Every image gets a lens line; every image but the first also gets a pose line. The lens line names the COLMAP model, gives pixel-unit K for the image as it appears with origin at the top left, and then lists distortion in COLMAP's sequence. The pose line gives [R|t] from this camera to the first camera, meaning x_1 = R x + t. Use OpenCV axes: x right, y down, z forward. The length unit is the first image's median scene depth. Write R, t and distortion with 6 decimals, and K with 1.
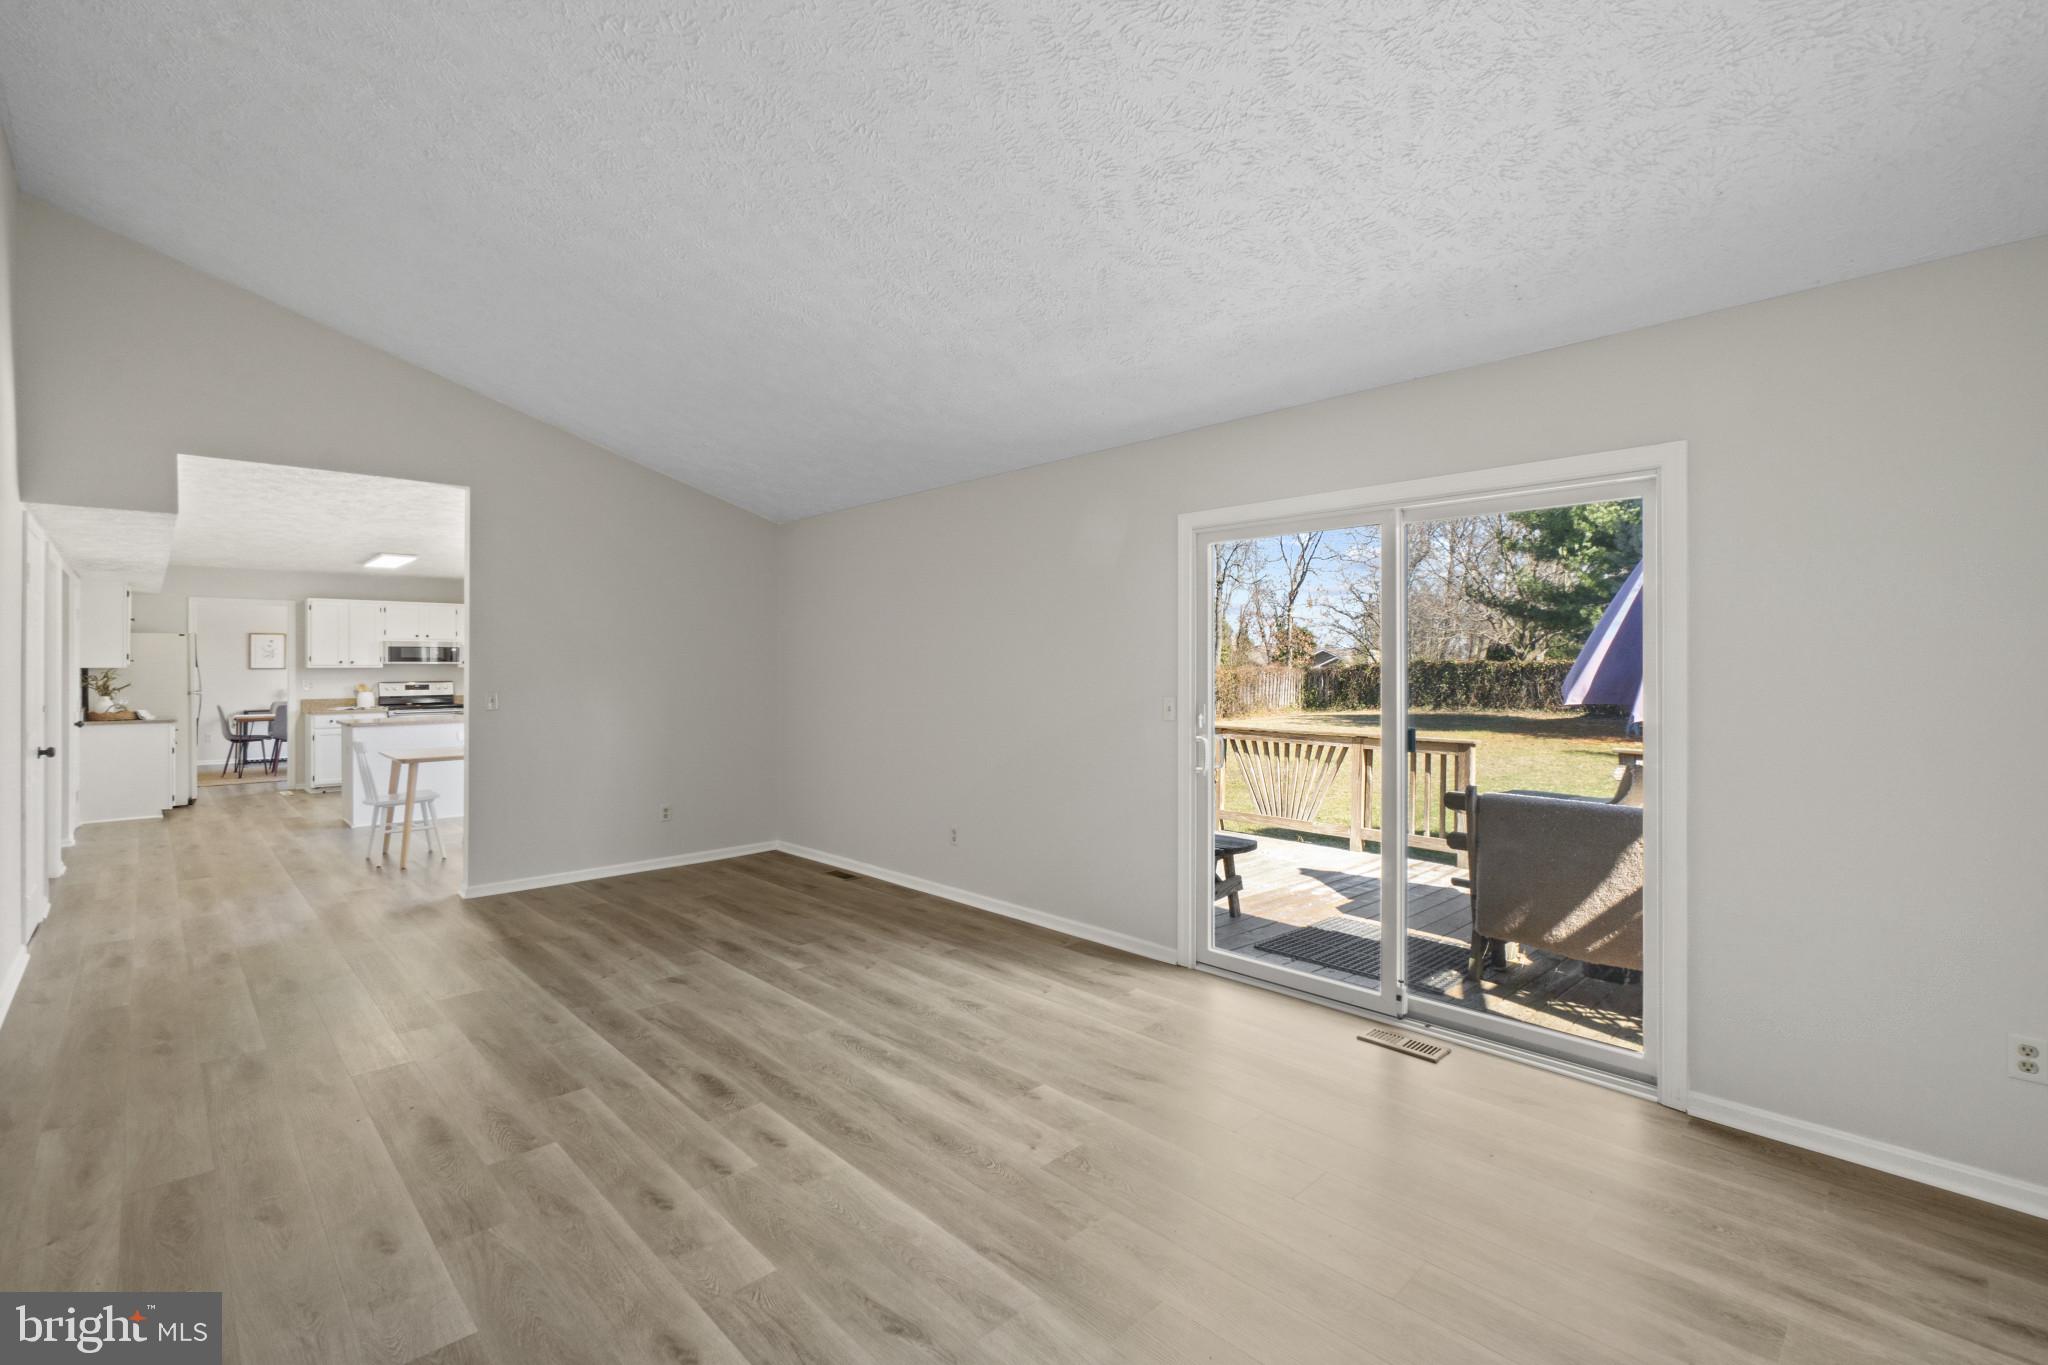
lens RADIAL K [[894.0, 0, 1036.8], [0, 894.0, 682.1], [0, 0, 1]] dist [0.000291, -0.000371]
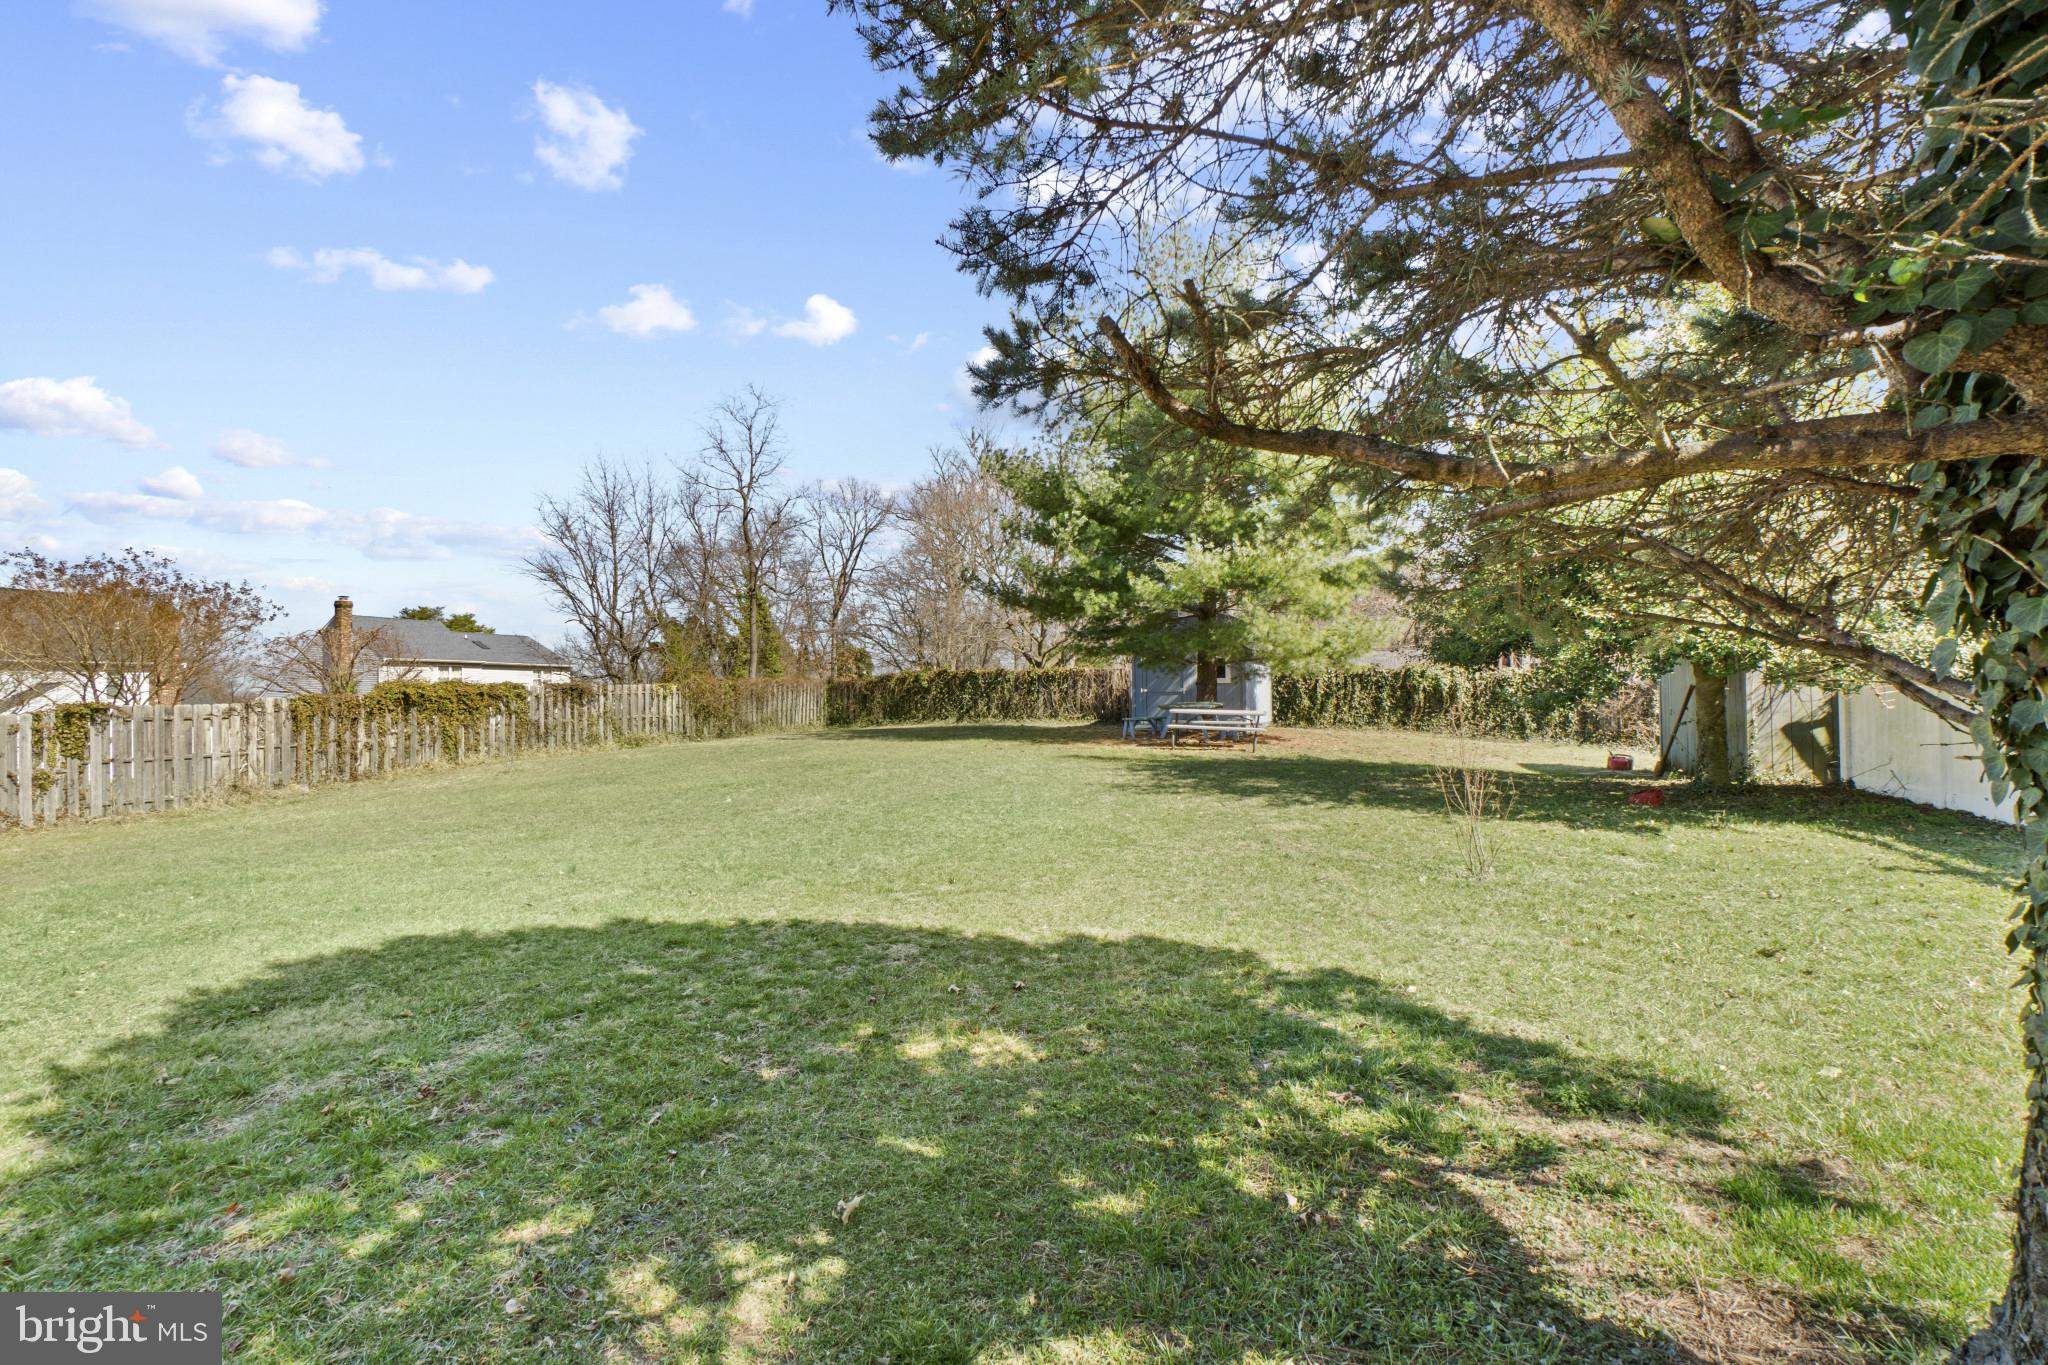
lens RADIAL K [[899.2, 0, 1024.0], [0, 899.2, 682.5], [0, 0, 1]] dist [0.000135, -0.000829]
pose [[0.900141, -0.002963, 0.435589, 0.194531], [0.015756, 0.999544, -0.025760, 0.027640], [-0.435314, 0.030051, 0.899777, 0.252845]]
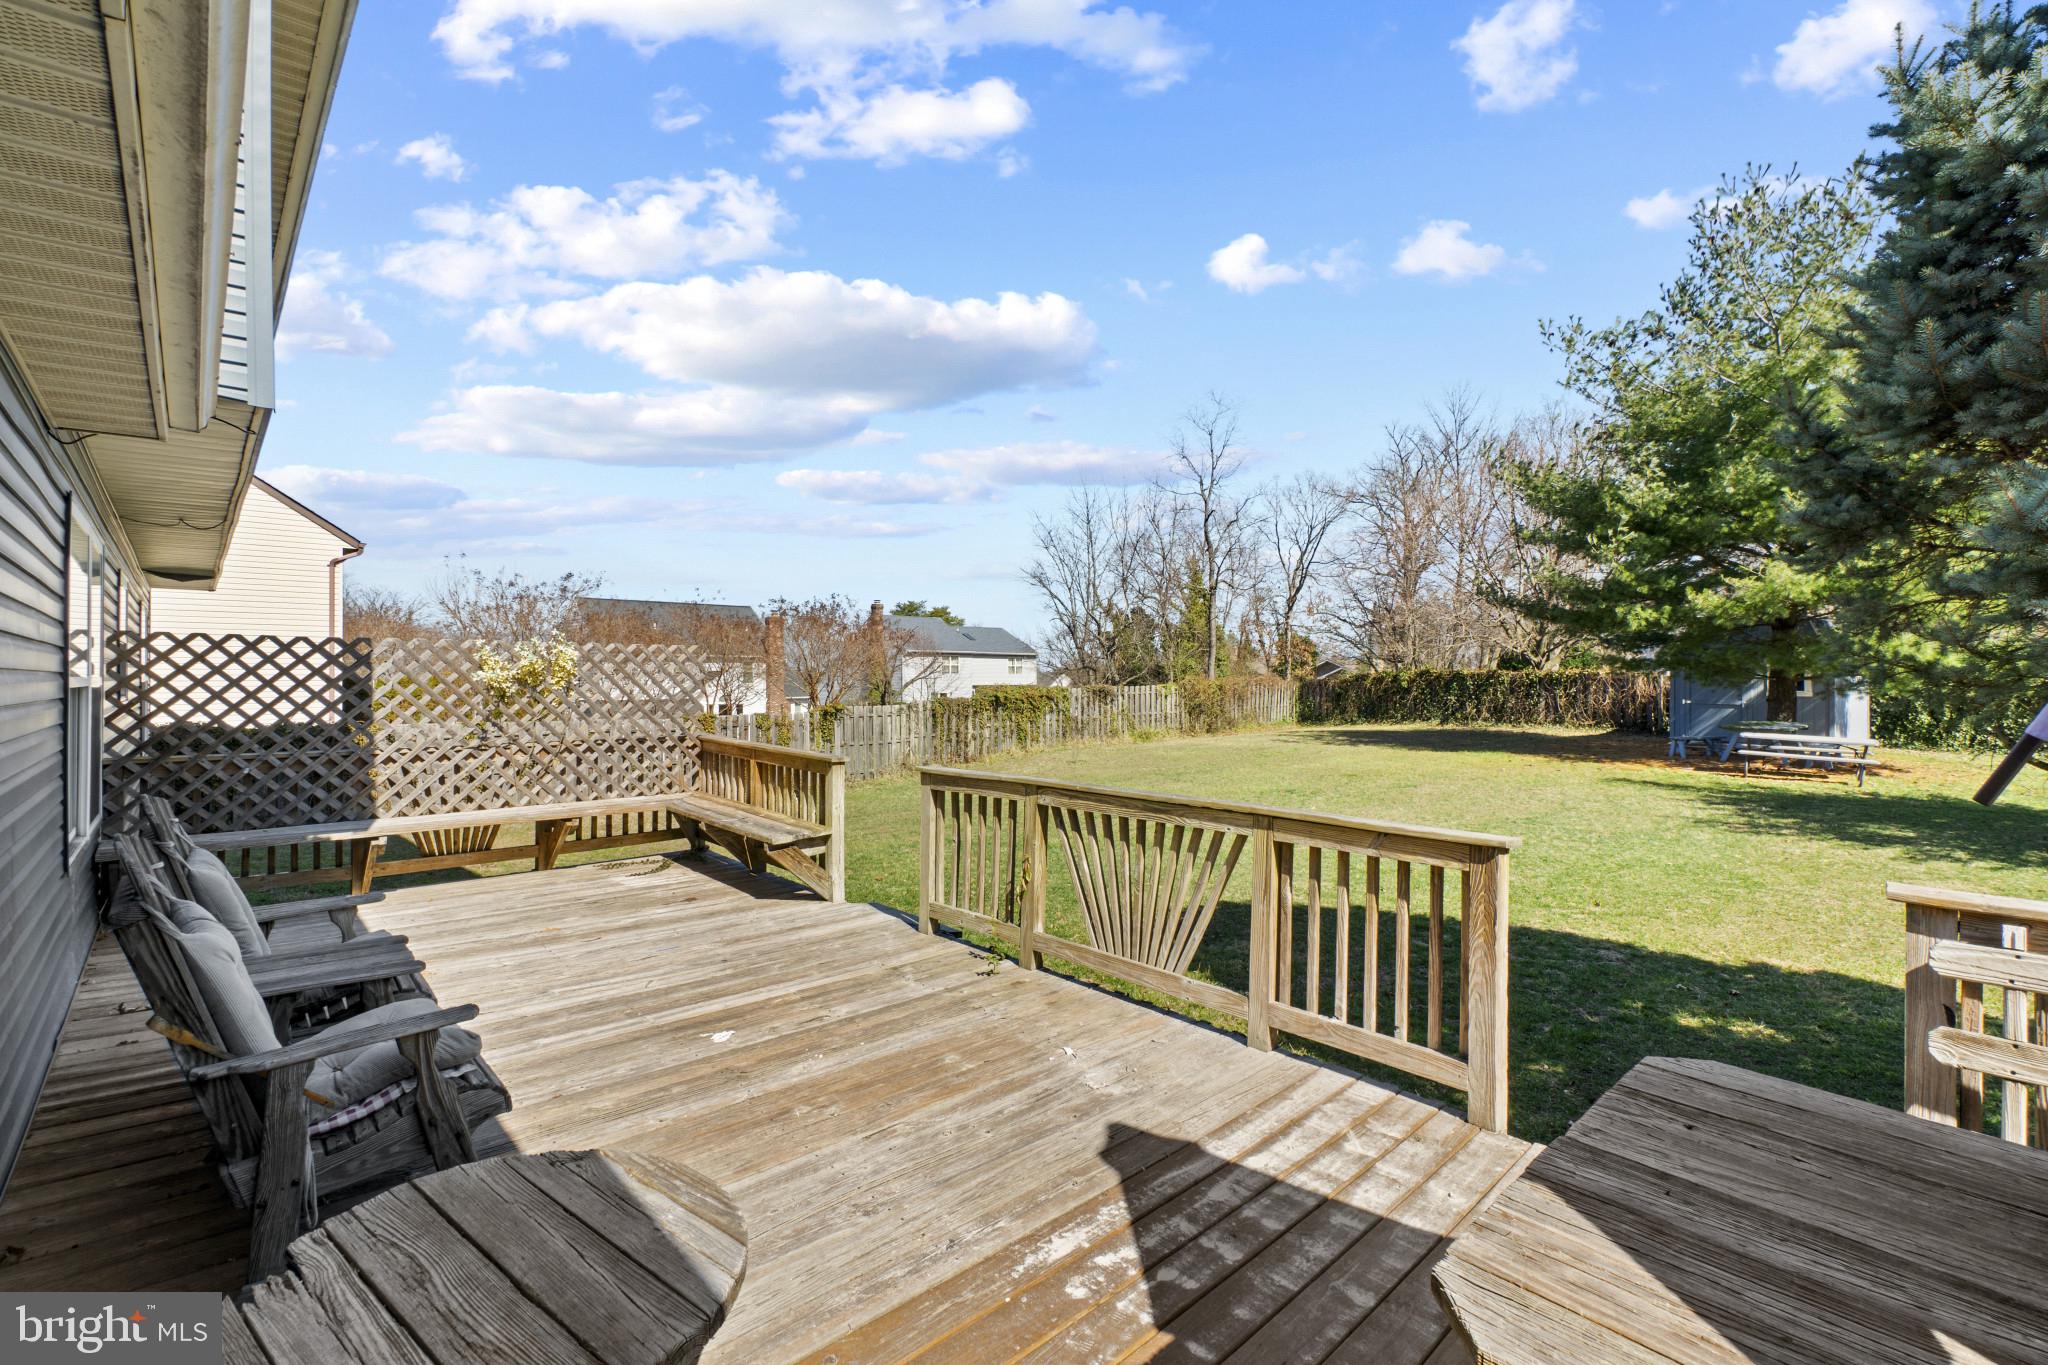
lens RADIAL K [[899.2, 0, 1024.0], [0, 899.2, 682.5], [0, 0, 1]] dist [0.000135, -0.000829]
pose [[0.999837, -0.000305, -0.018056, 0.073320], [0.000094, 0.999932, -0.011701, -0.002130], [0.018058, 0.011698, 0.999769, 0.155780]]
